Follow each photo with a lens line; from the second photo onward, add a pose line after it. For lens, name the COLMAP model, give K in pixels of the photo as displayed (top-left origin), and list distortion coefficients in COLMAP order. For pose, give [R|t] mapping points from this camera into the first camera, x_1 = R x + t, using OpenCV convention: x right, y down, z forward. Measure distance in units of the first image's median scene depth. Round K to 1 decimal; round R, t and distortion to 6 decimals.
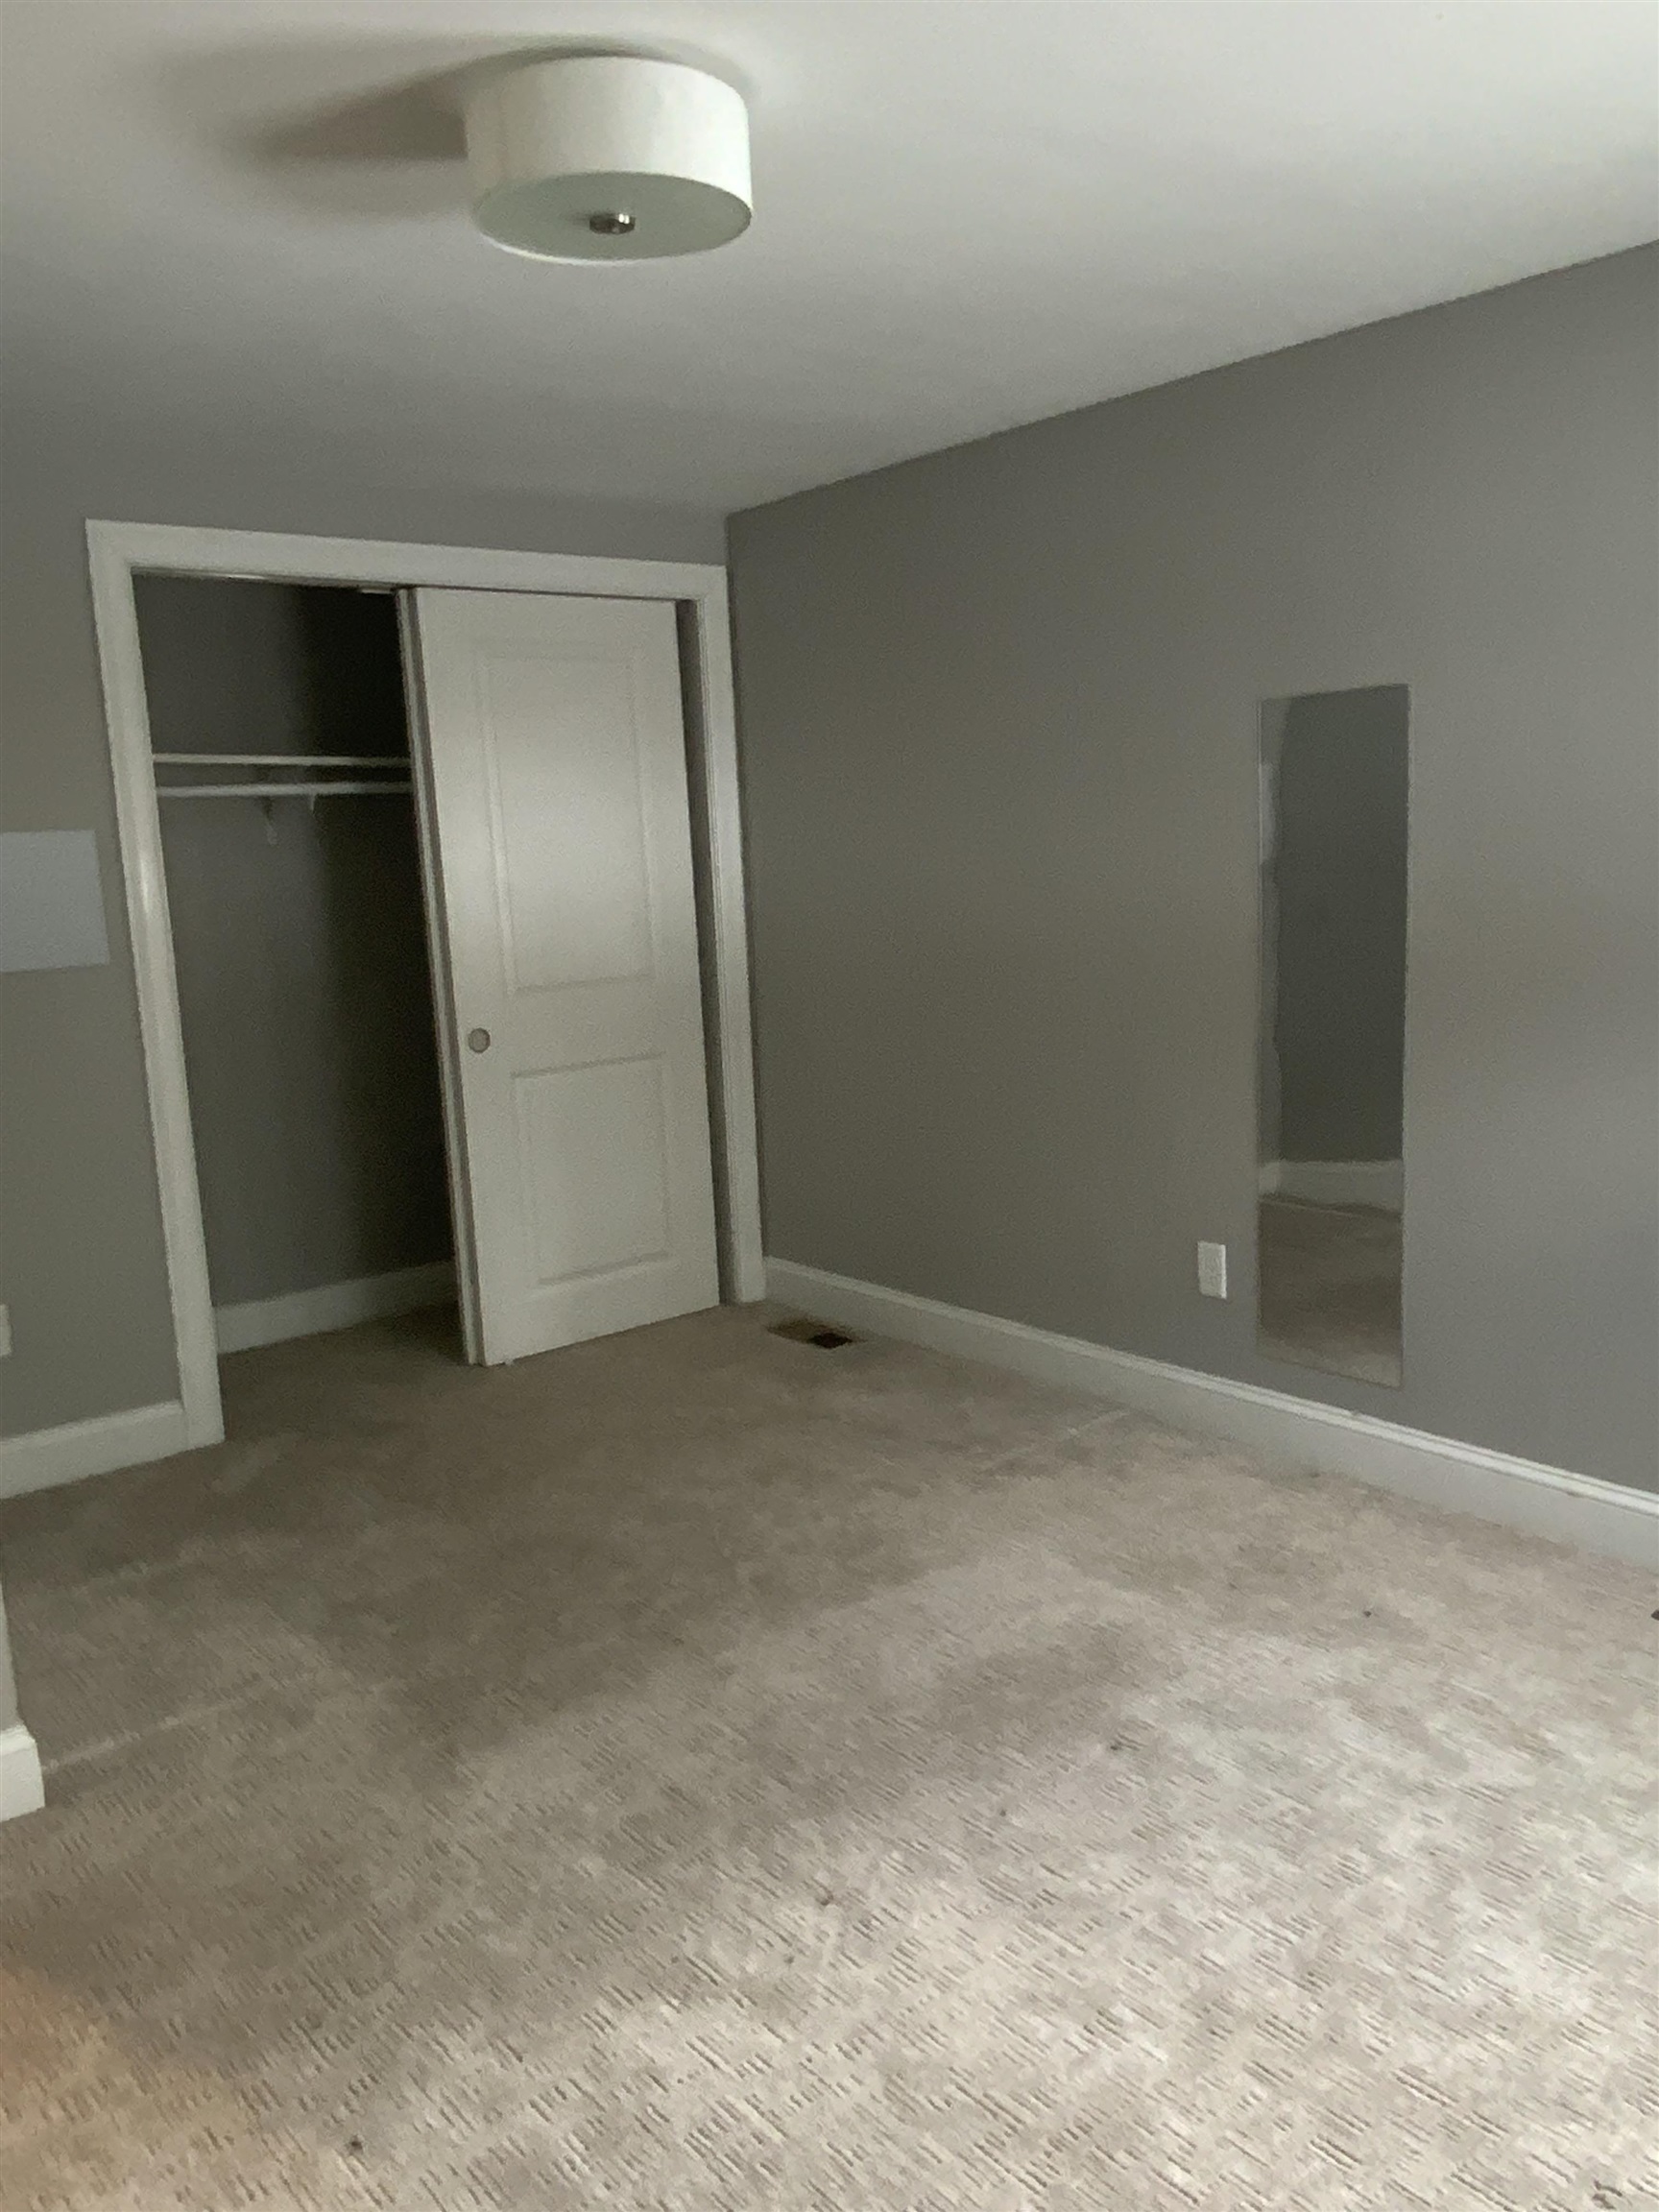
lens RADIAL K [[1737.4, 0, 829.5], [0, 1737.4, 1106.0], [0, 0, 1]] dist [0.006227, 0.002164]
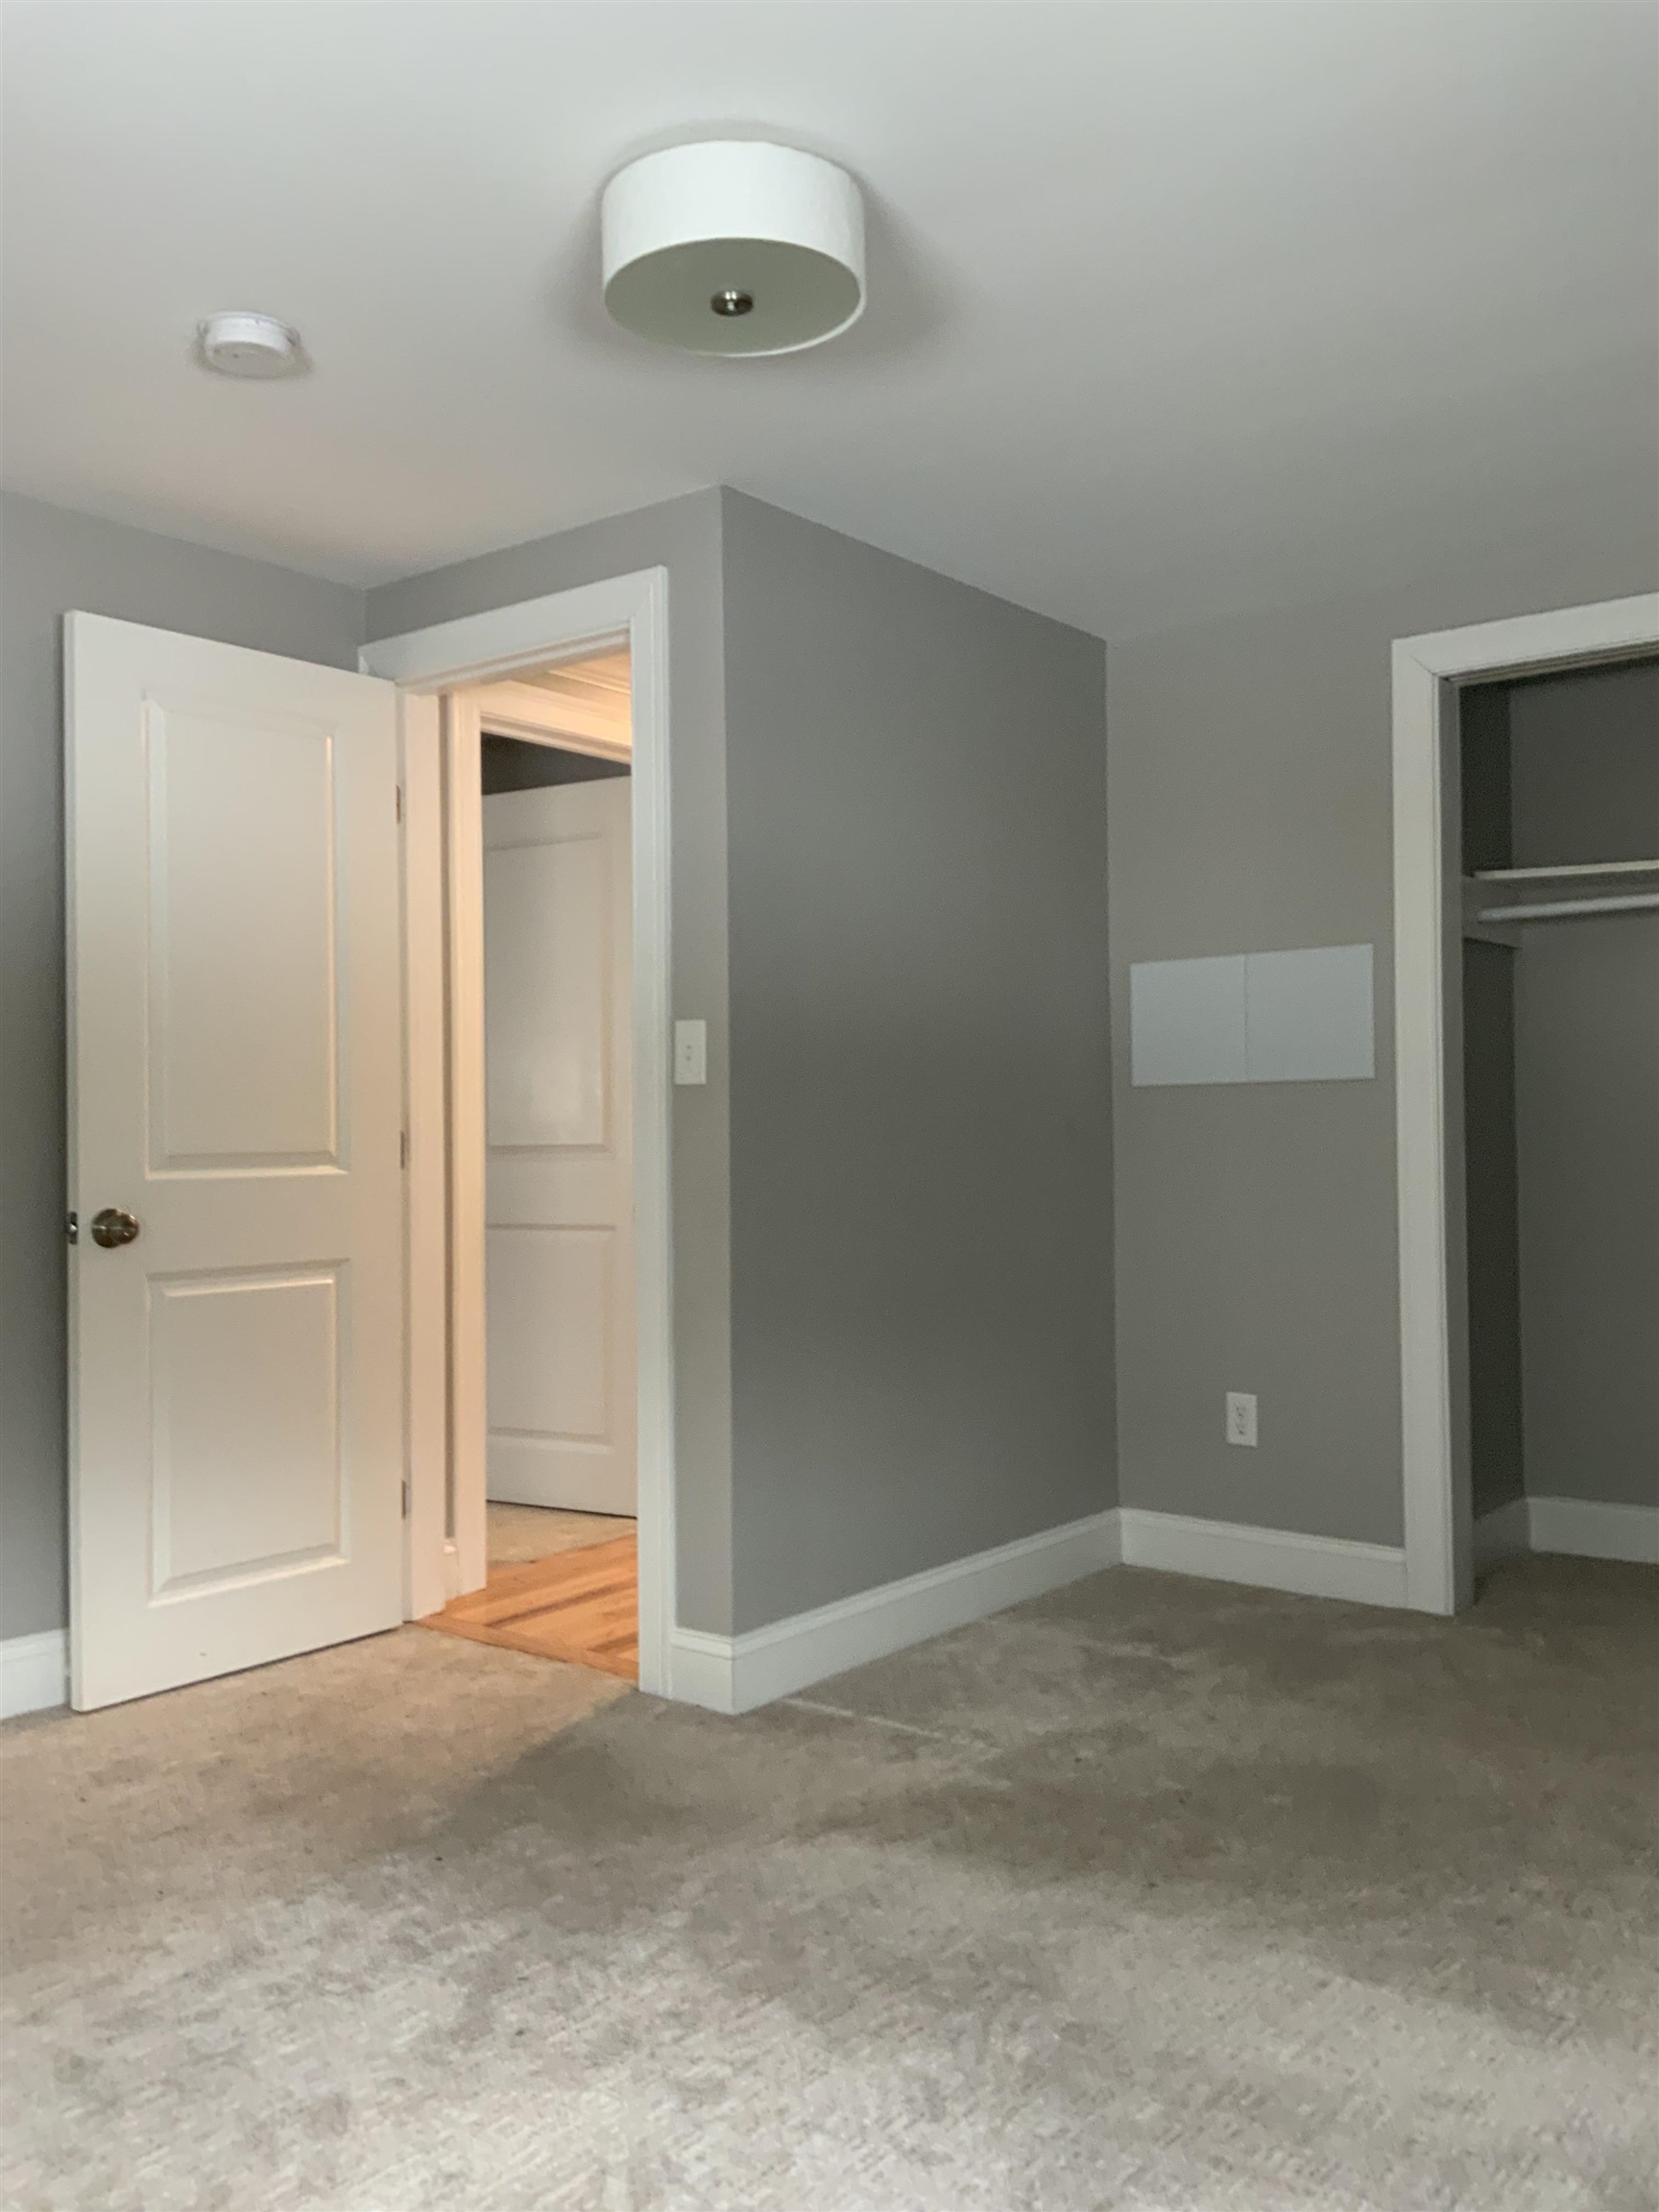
lens RADIAL K [[1845.5, 0, 829.5], [0, 1845.5, 1106.0], [0, 0, 1]] dist [-0.011976, -0.006567]
pose [[0.228326, 0.040850, -0.972727, 0.550015], [-0.160047, 0.987102, 0.003886, -0.021974], [0.960340, 0.154795, 0.231919, 0.480829]]
